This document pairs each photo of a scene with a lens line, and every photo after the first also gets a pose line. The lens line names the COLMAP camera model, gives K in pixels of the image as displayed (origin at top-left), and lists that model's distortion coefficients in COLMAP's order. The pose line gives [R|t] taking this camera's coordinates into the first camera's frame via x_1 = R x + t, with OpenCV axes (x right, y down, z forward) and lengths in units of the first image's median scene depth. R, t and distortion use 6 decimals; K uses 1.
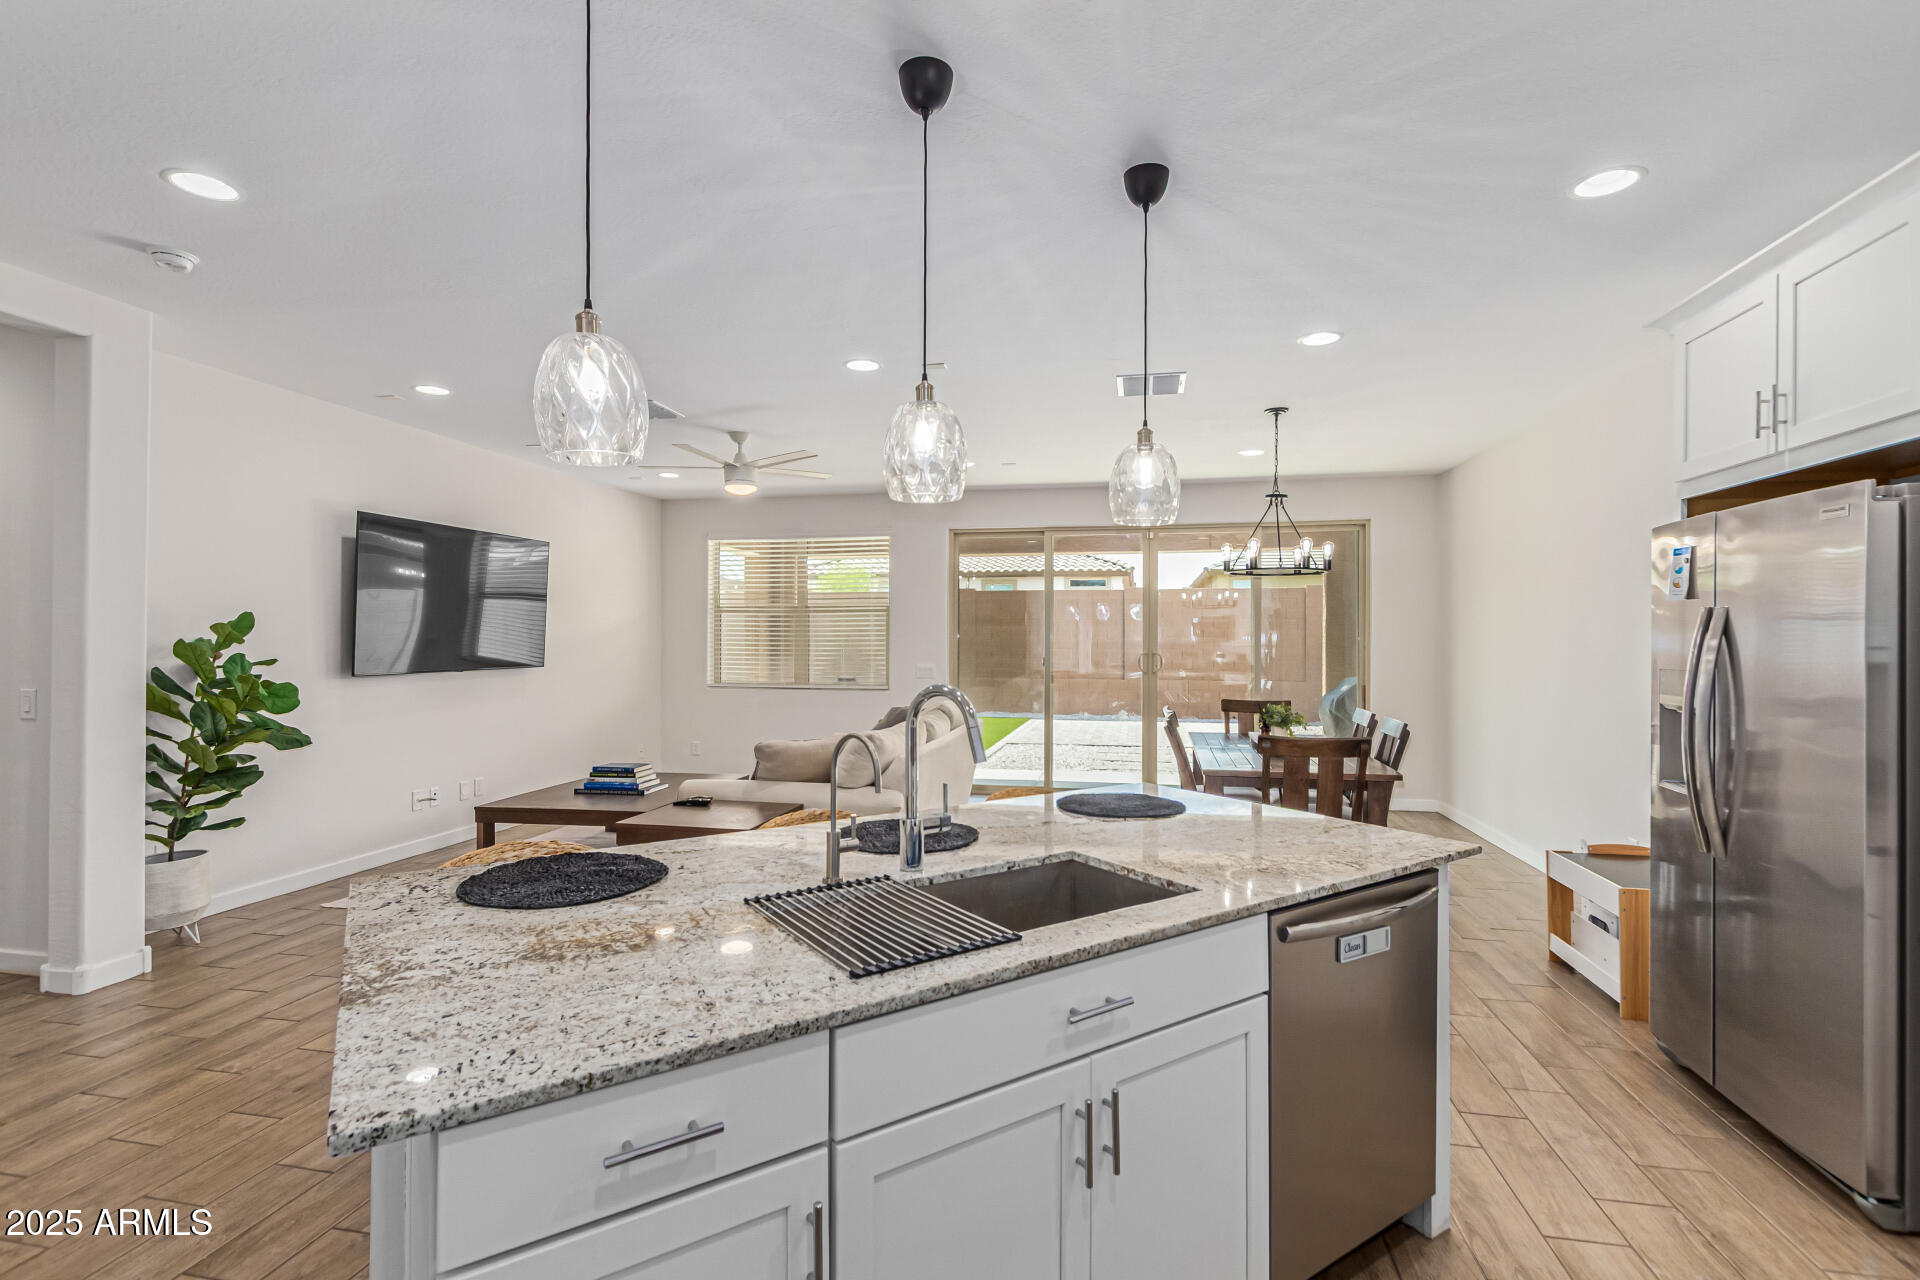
lens RADIAL K [[876.1, 0, 960.7], [0, 876.1, 637.6], [0, 0, 1]] dist [0.007923, -0.005786]
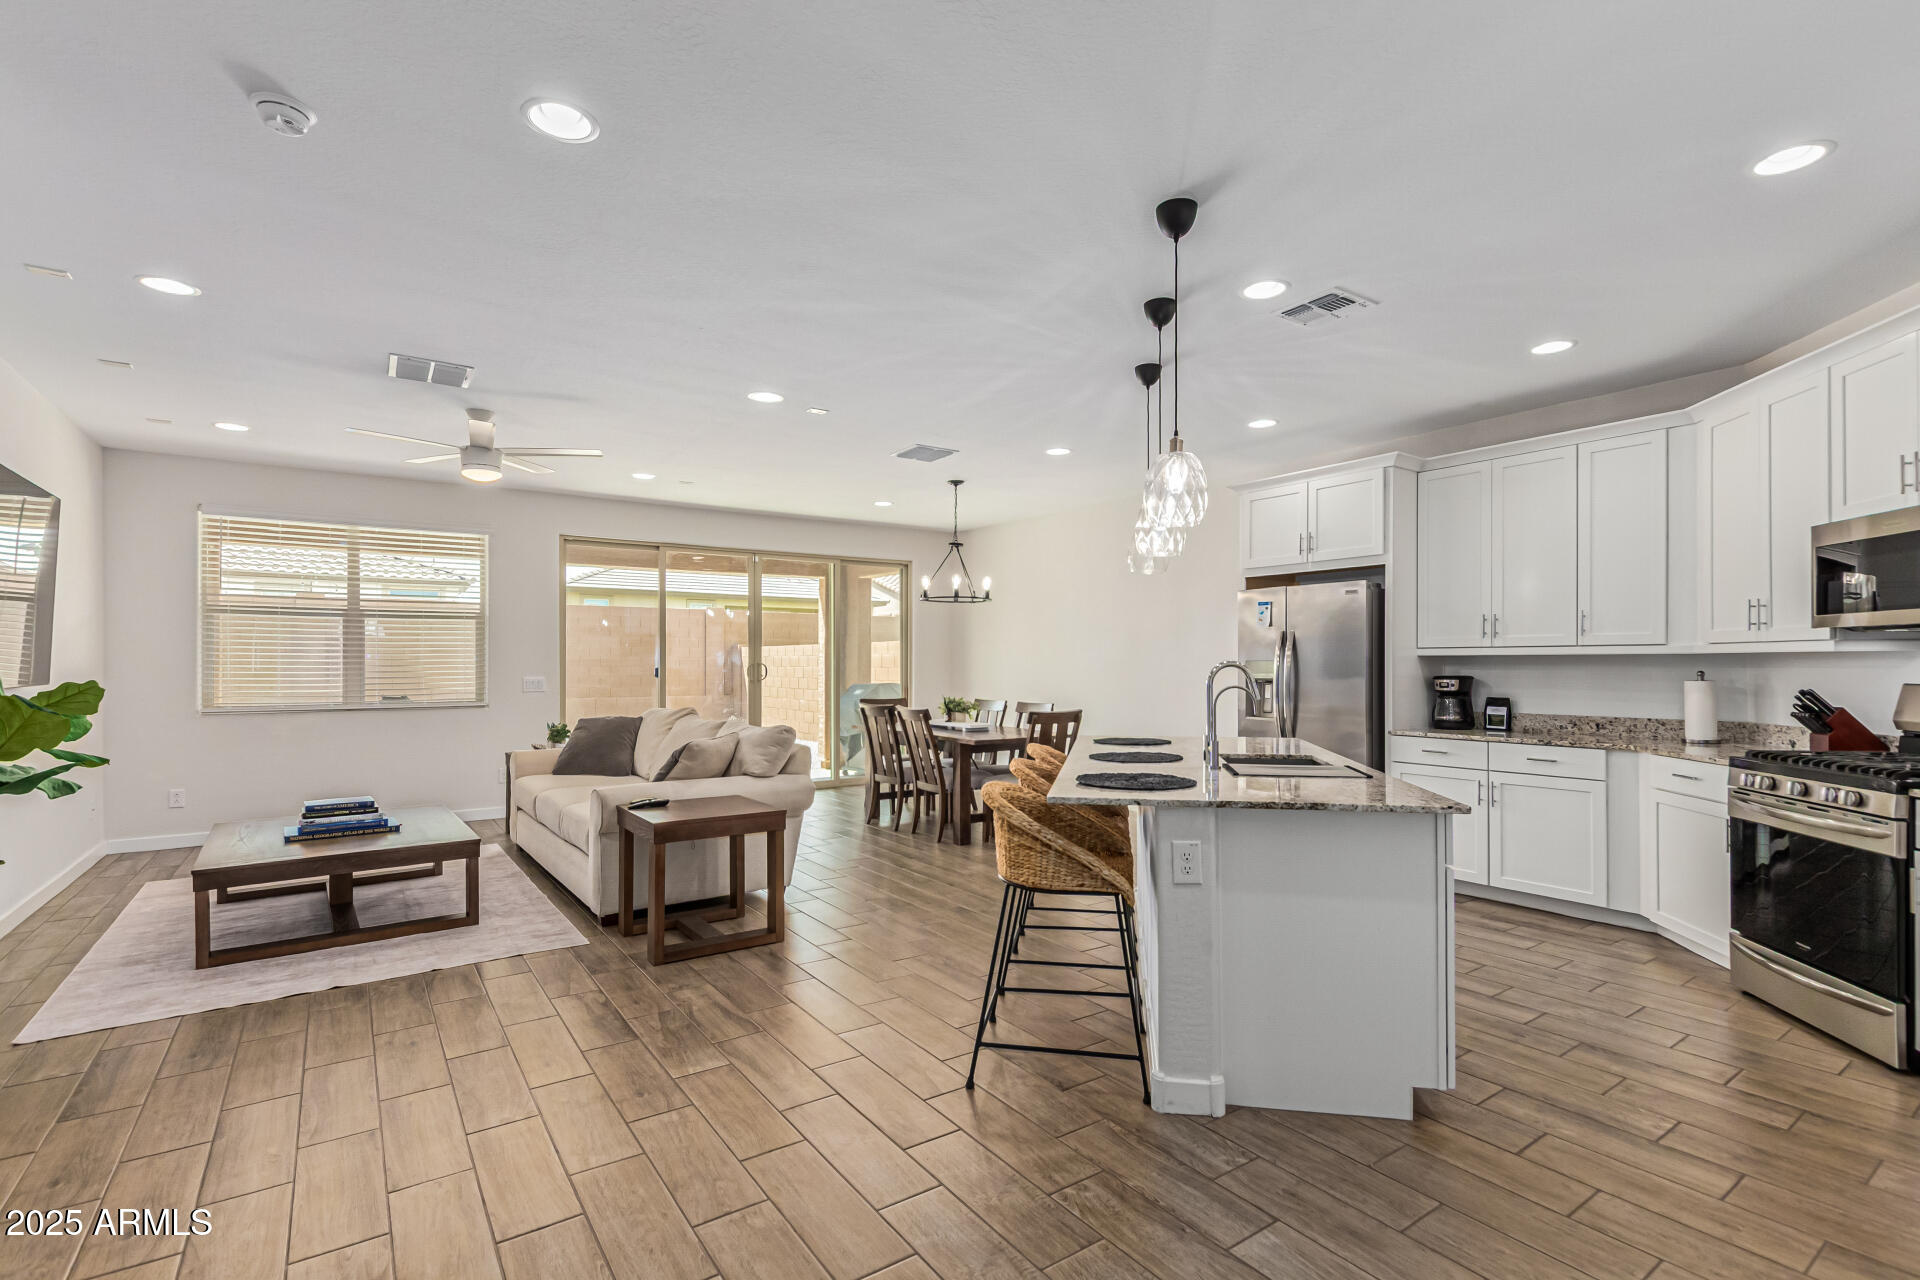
lens RADIAL K [[876.1, 0, 957.1], [0, 876.1, 663.4], [0, 0, 1]] dist [0.007923, -0.005786]
pose [[0.695385, -0.003511, 0.718628, -1.125864], [-0.000155, 0.999987, 0.005036, 0.030970], [-0.718637, -0.003613, 0.695376, 0.075562]]
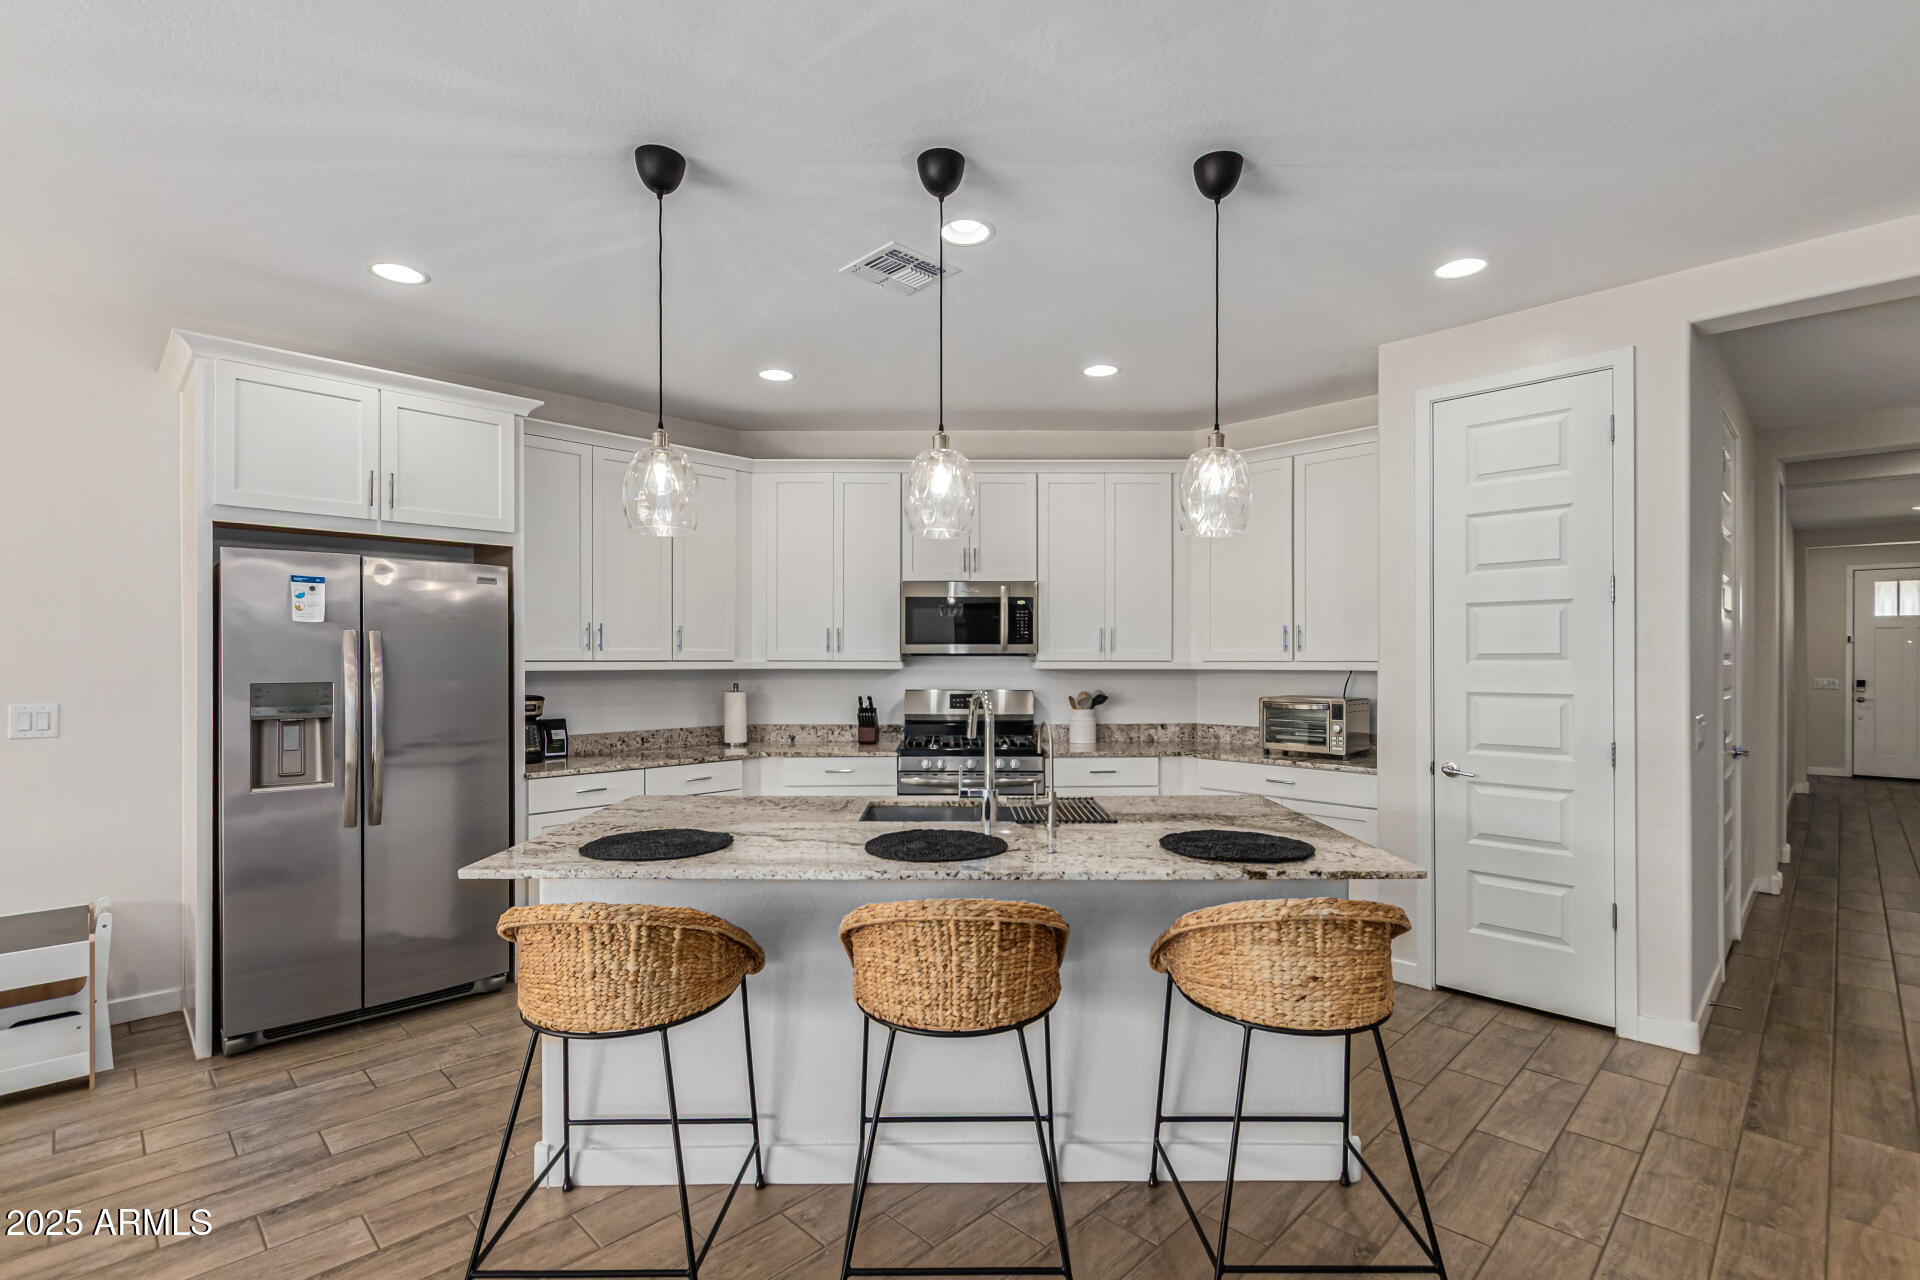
lens RADIAL K [[876.1, 0, 962.5], [0, 876.1, 654.5], [0, 0, 1]] dist [0.007923, -0.005786]
pose [[-0.833381, 0.000043, 0.552700, -0.509146], [-0.005584, 0.999948, -0.008498, 0.005448], [-0.552671, -0.010168, -0.833337, 1.421729]]
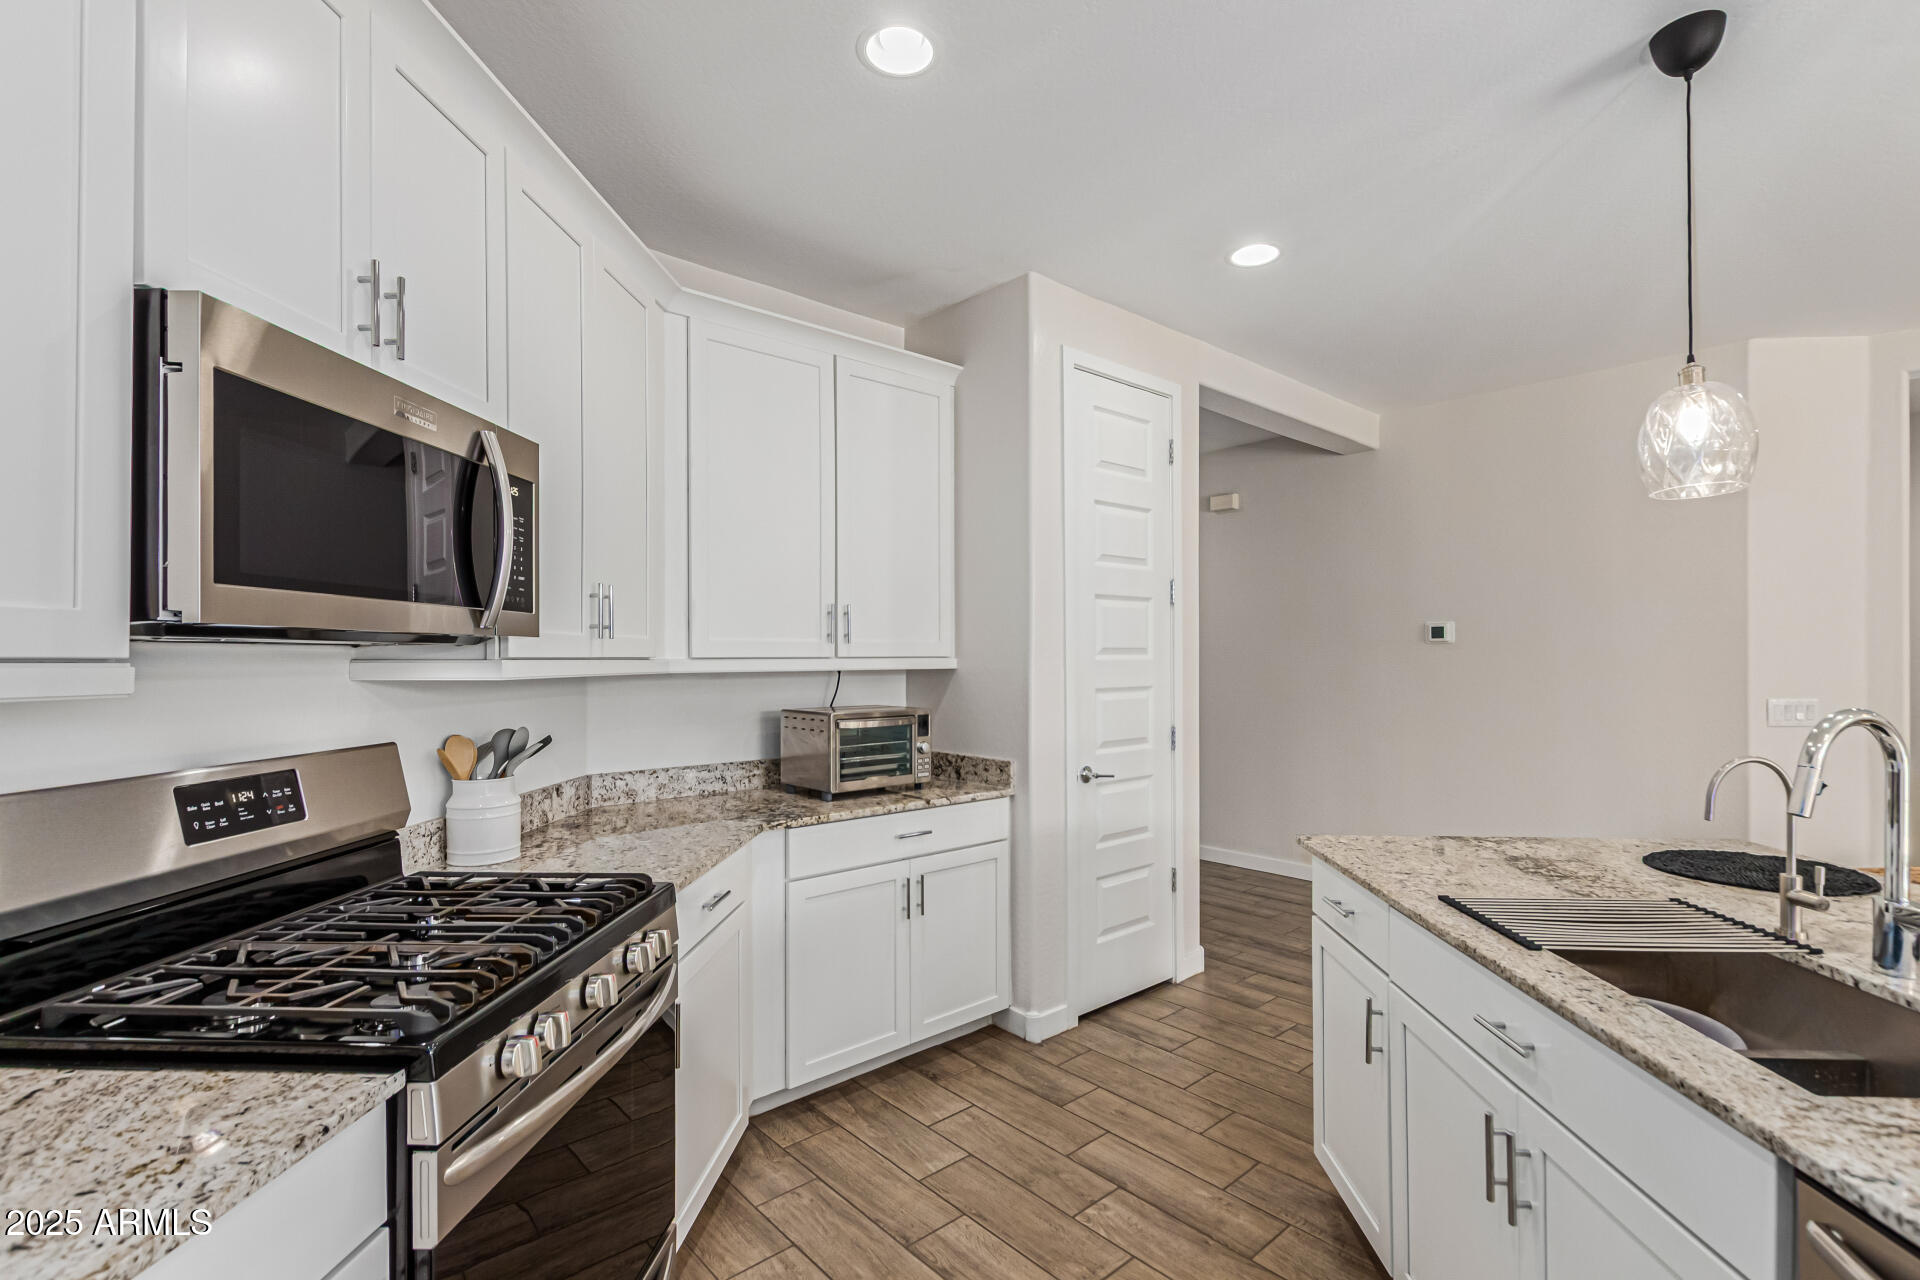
lens RADIAL K [[876.1, 0, 964.3], [0, 876.1, 650.4], [0, 0, 1]] dist [0.007923, -0.005786]
pose [[-0.598783, -0.007978, -0.800872, 0.631100], [0.005646, 0.999883, -0.014182, 0.008905], [0.800892, -0.013014, -0.598668, 0.539409]]
